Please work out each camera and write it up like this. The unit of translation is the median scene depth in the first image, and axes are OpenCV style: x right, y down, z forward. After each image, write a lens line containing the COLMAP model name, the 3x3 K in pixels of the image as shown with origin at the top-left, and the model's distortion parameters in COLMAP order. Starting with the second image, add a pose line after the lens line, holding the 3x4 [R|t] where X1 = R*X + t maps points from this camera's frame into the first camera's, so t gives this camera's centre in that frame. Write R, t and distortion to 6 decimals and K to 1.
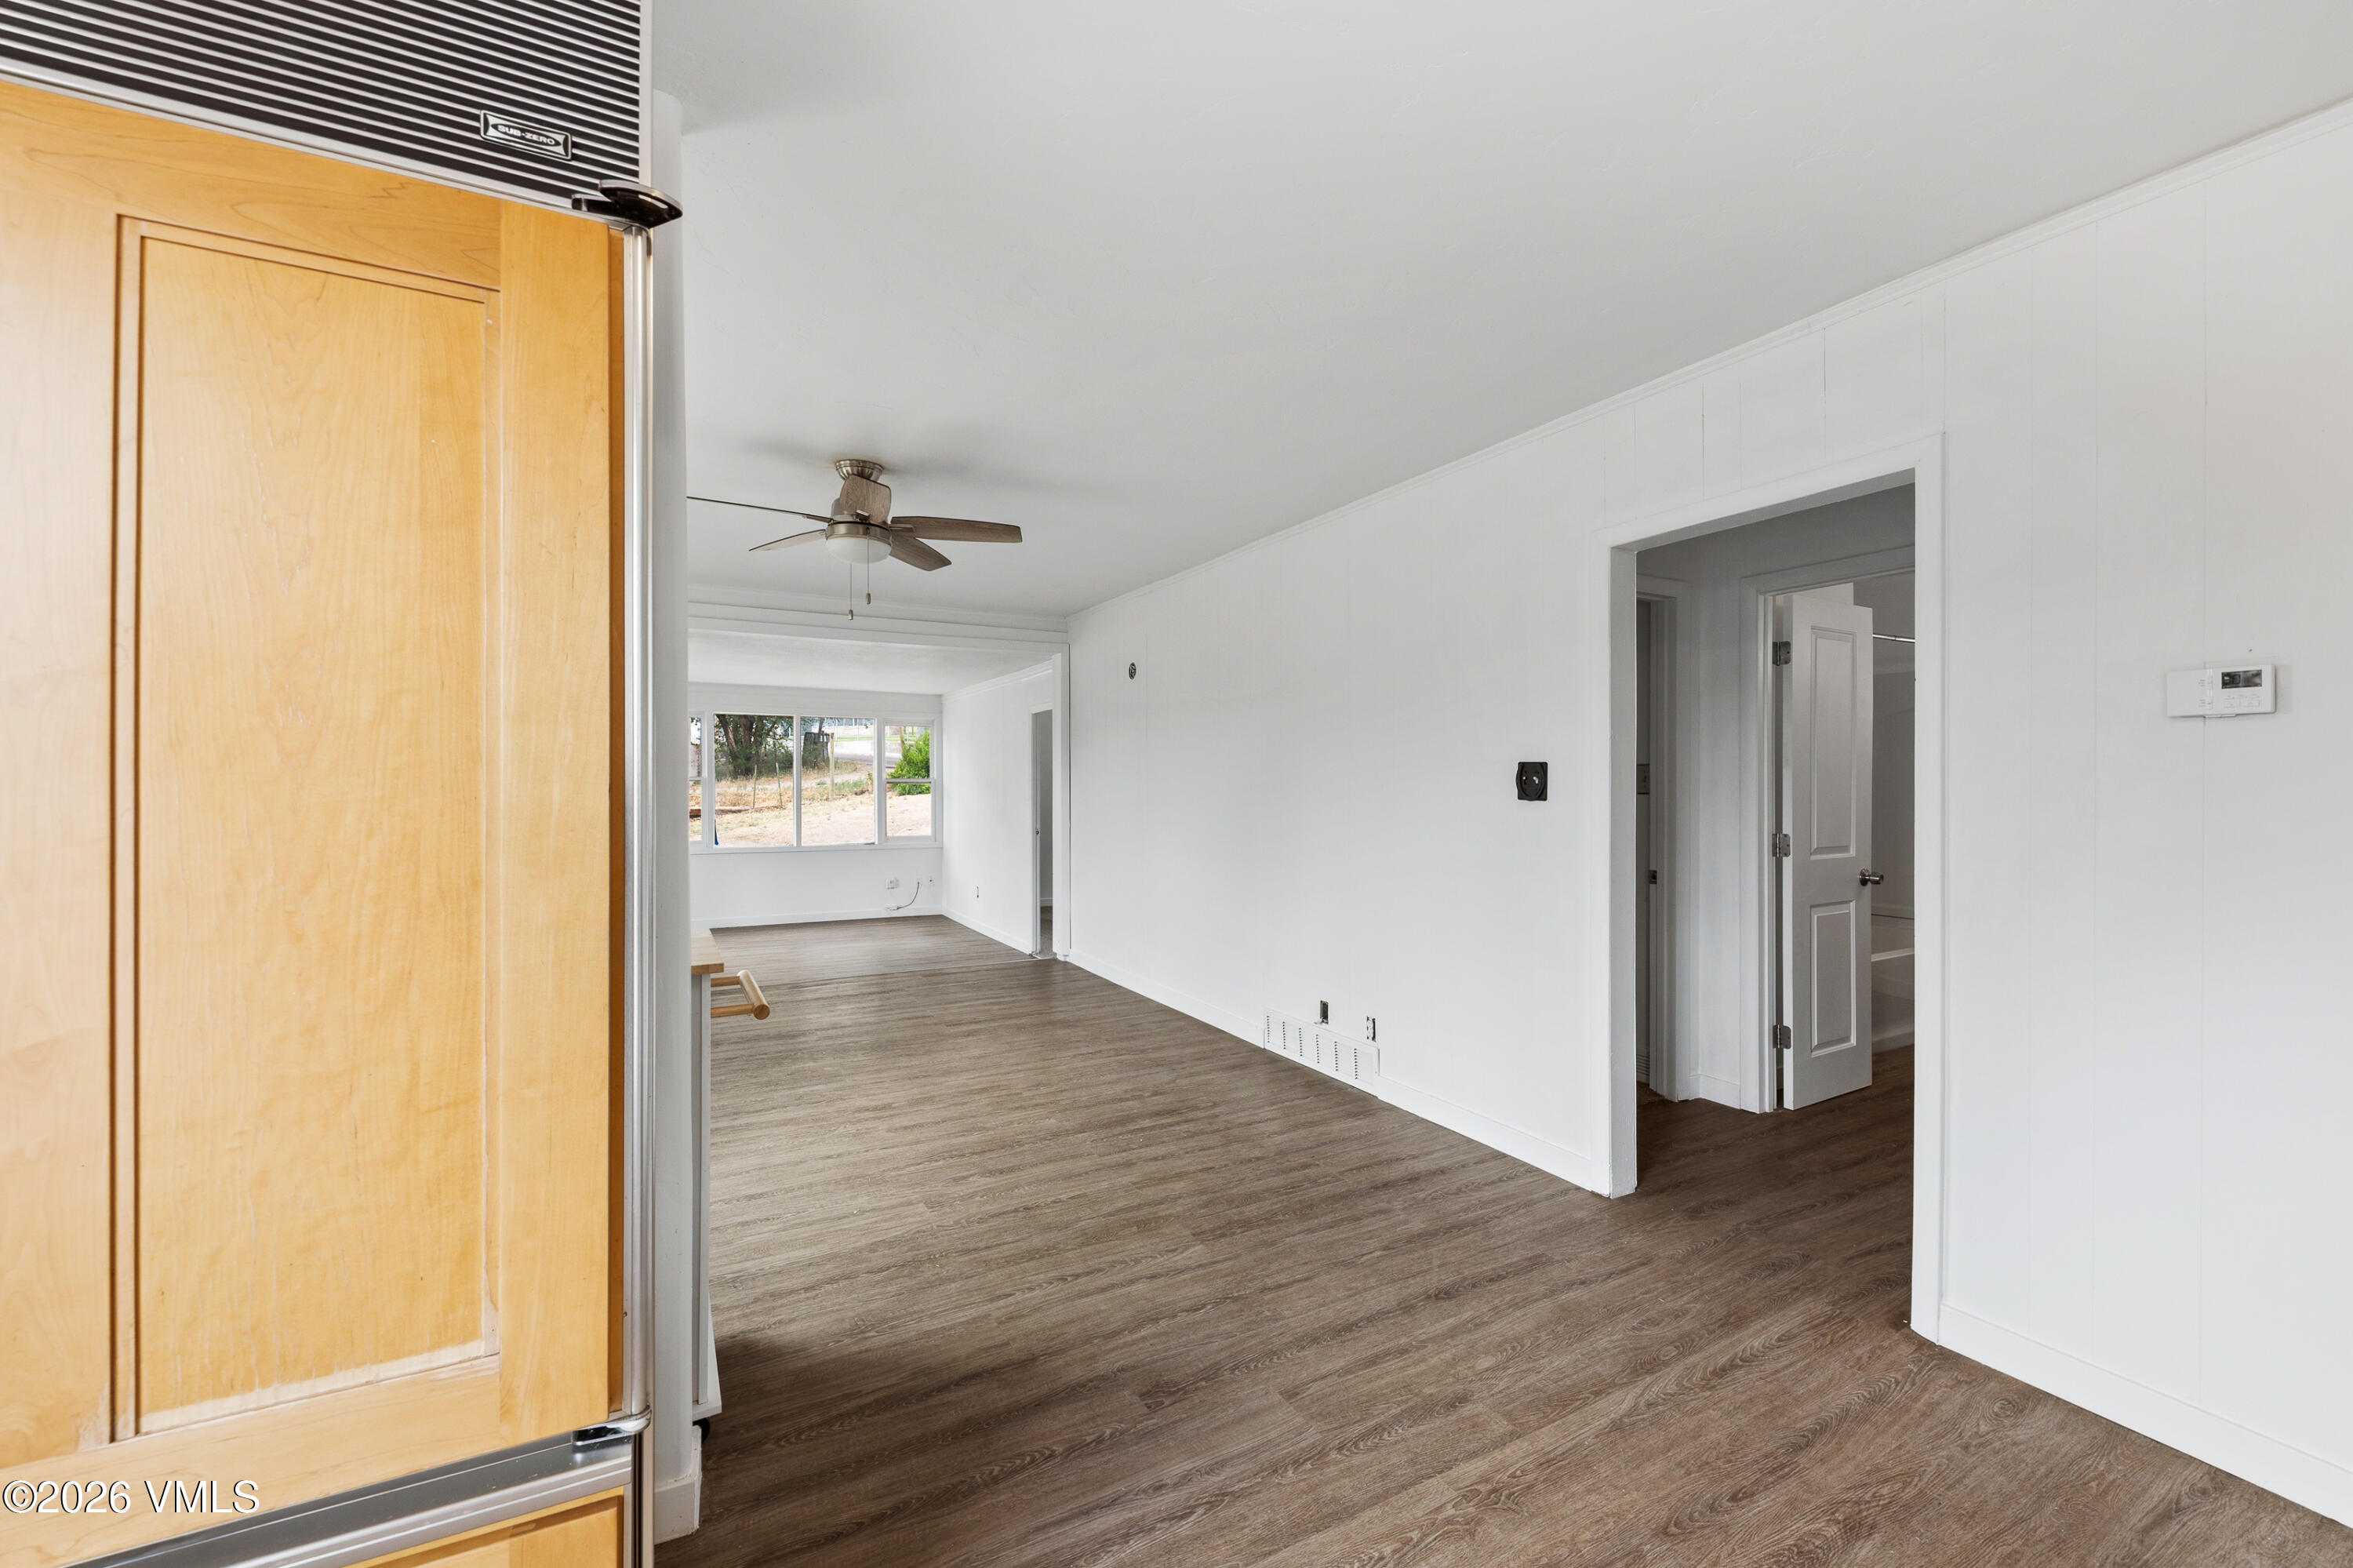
lens RADIAL K [[945.2, 0, 1177.7], [0, 945.2, 772.7], [0, 0, 1]] dist [0.020504, -0.006994]
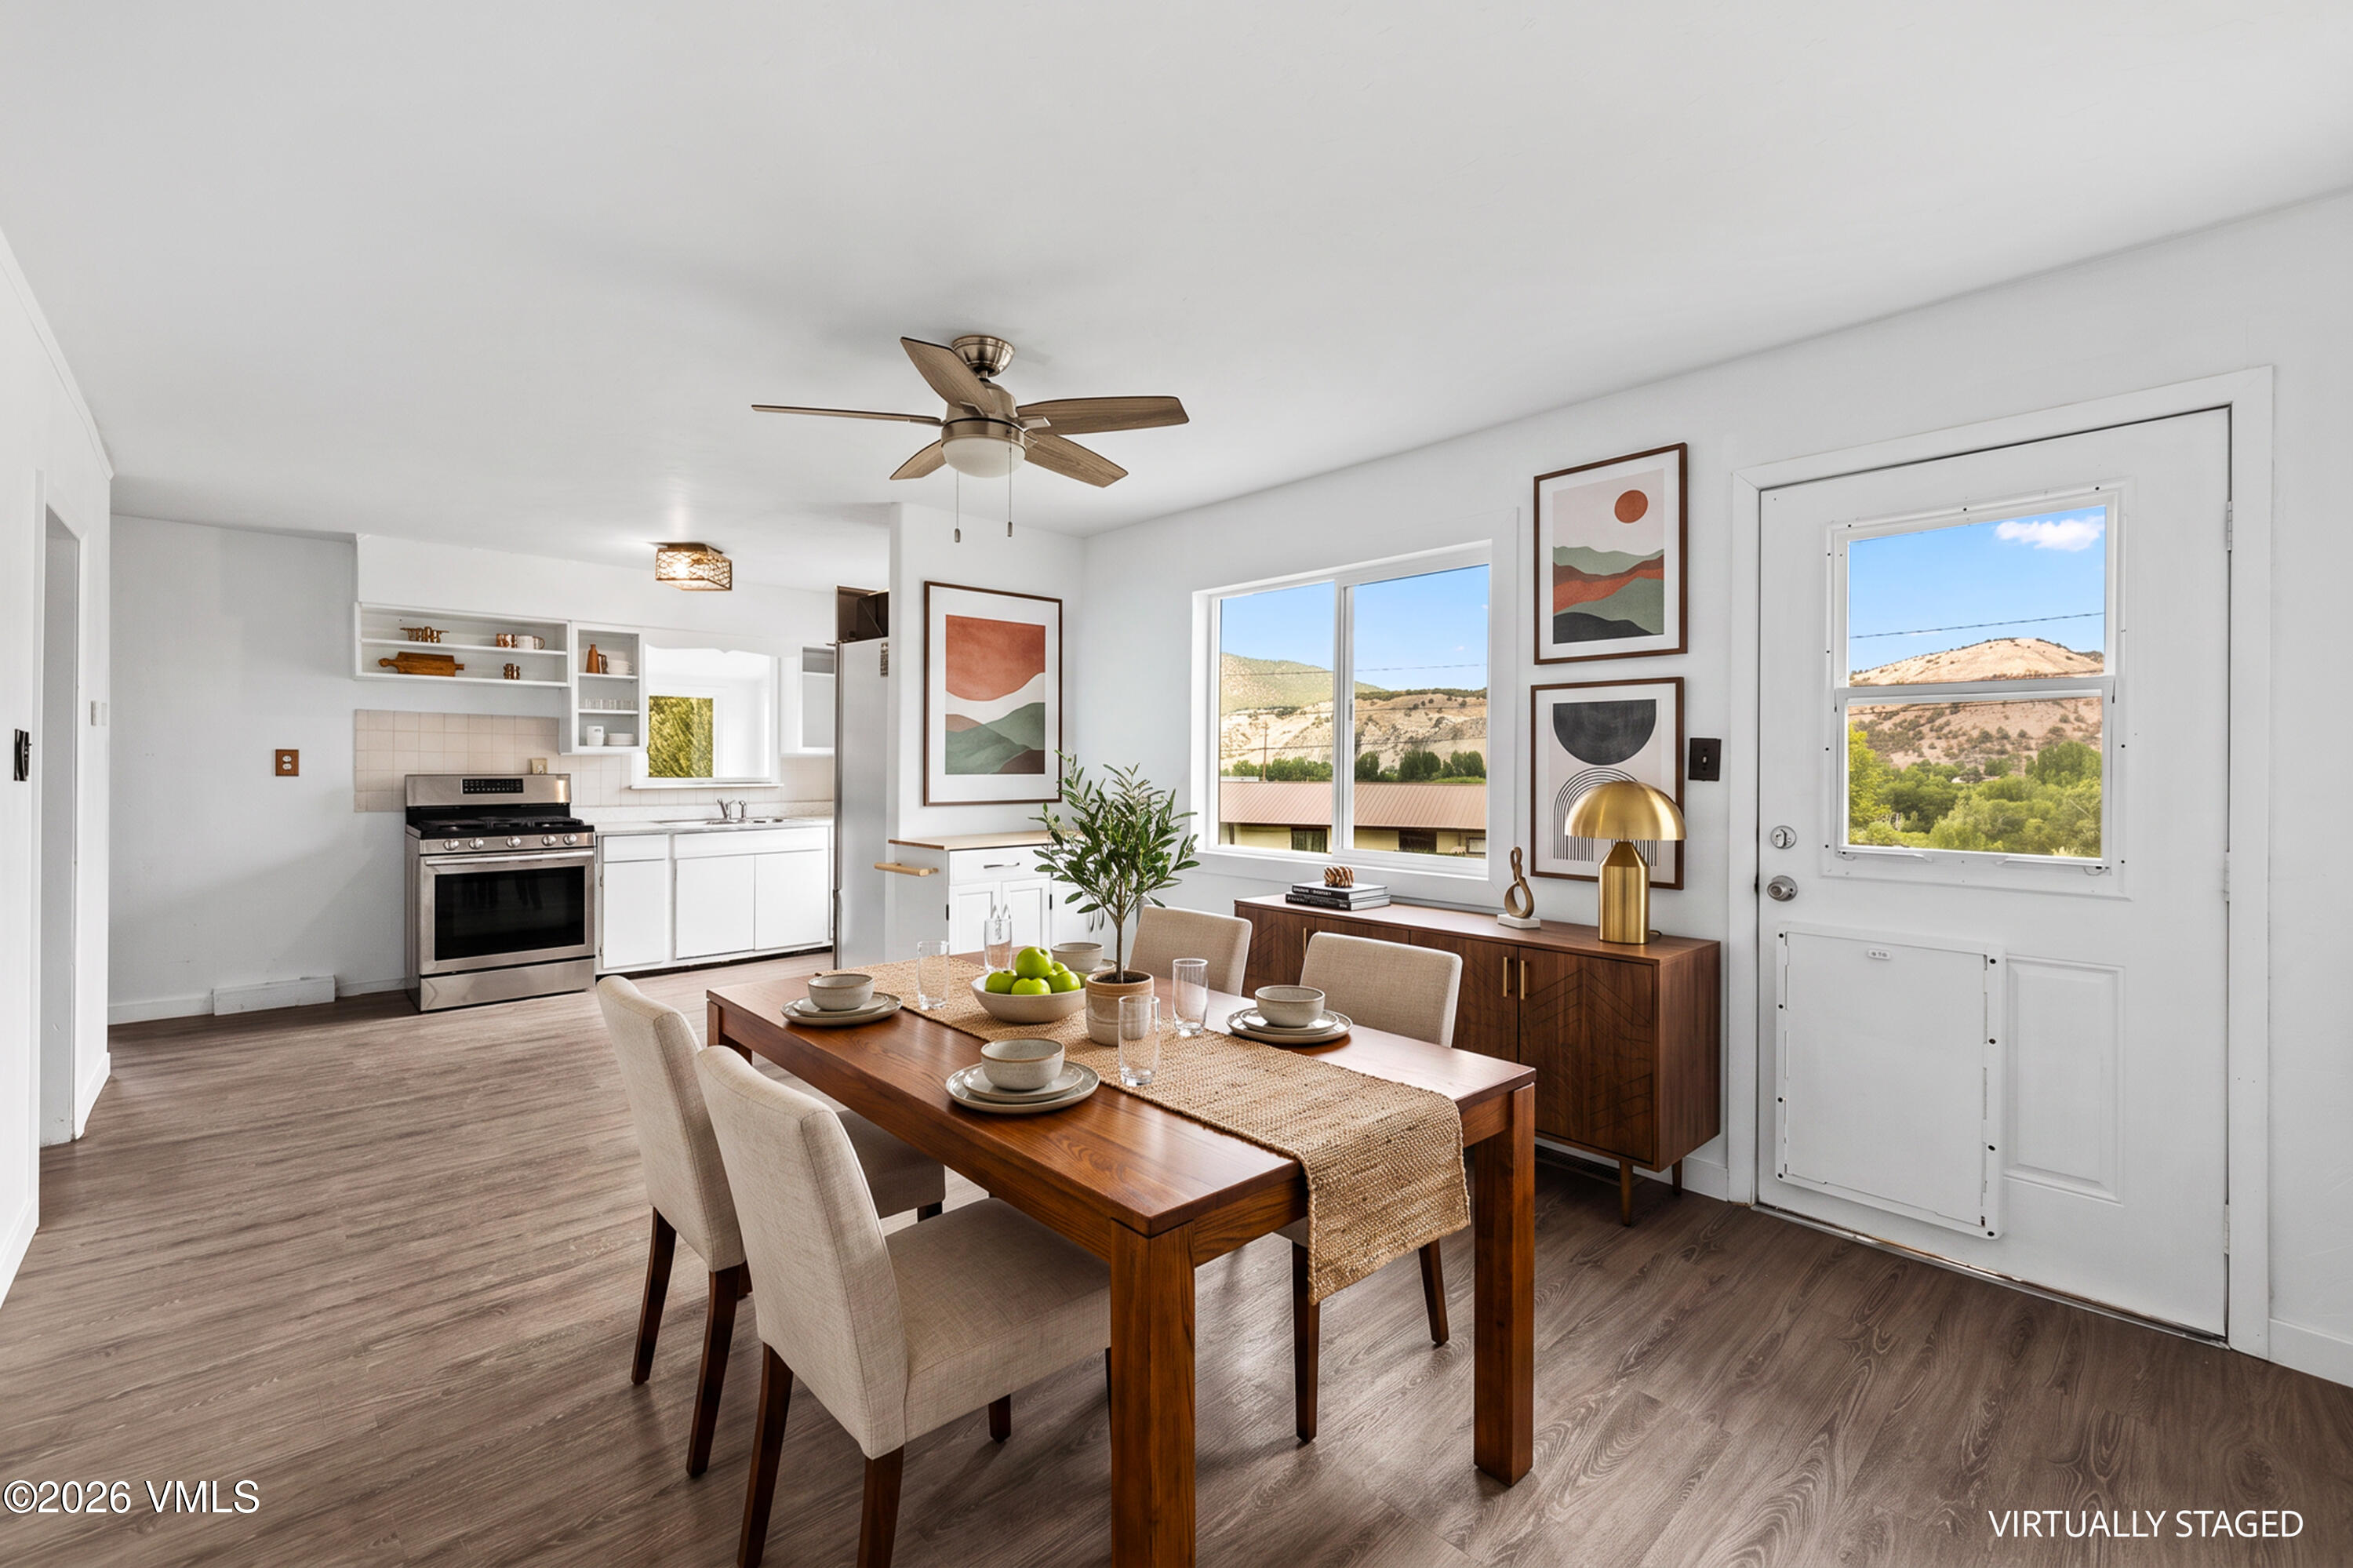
lens RADIAL K [[976.1, 0, 1184.1], [0, 976.1, 763.2], [0, 0, 1]] dist [0.010976, -0.000400]
pose [[-0.966268, -0.004488, -0.257499, -0.288170], [-0.001124, 0.999912, -0.013211, 0.021982], [0.257536, -0.012476, -0.966188, 1.801329]]
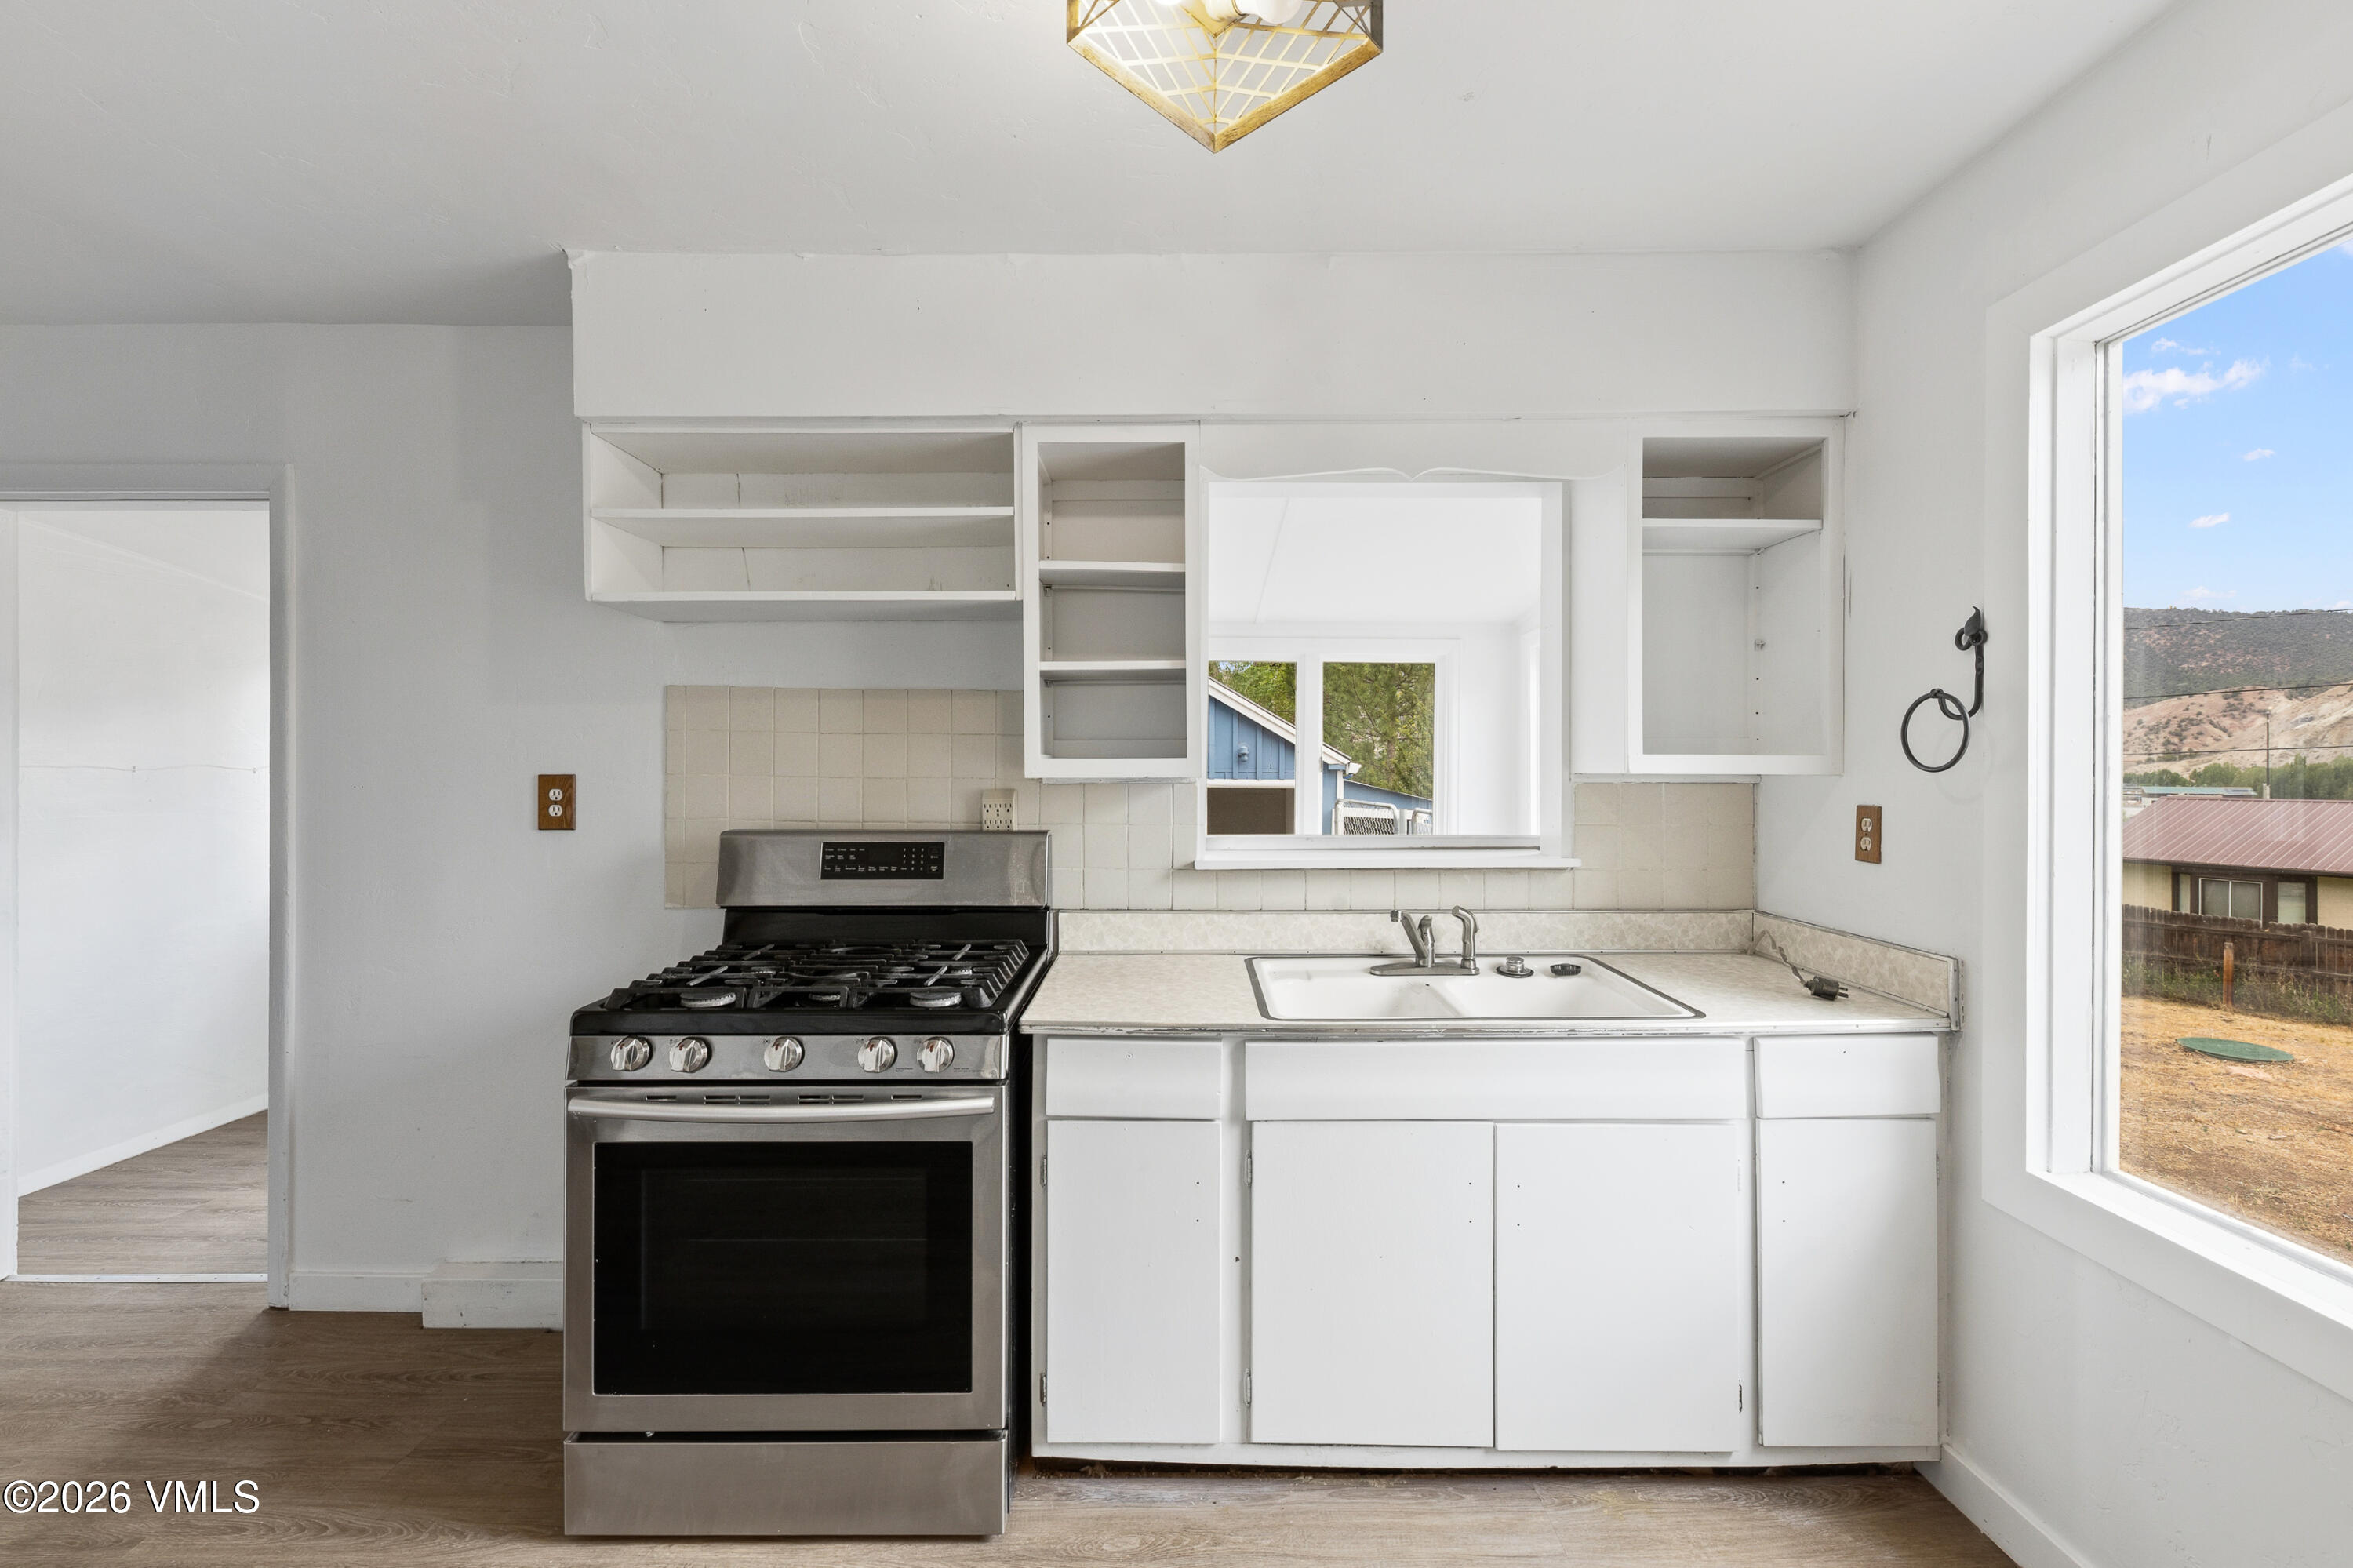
lens RADIAL K [[945.2, 0, 1177.7], [0, 945.2, 772.7], [0, 0, 1]] dist [0.020504, -0.006994]
pose [[-0.877122, -0.004247, 0.480248, -0.089038], [-0.007132, 0.999966, -0.004182, -0.017731], [-0.480214, -0.007093, -0.877123, 0.428687]]
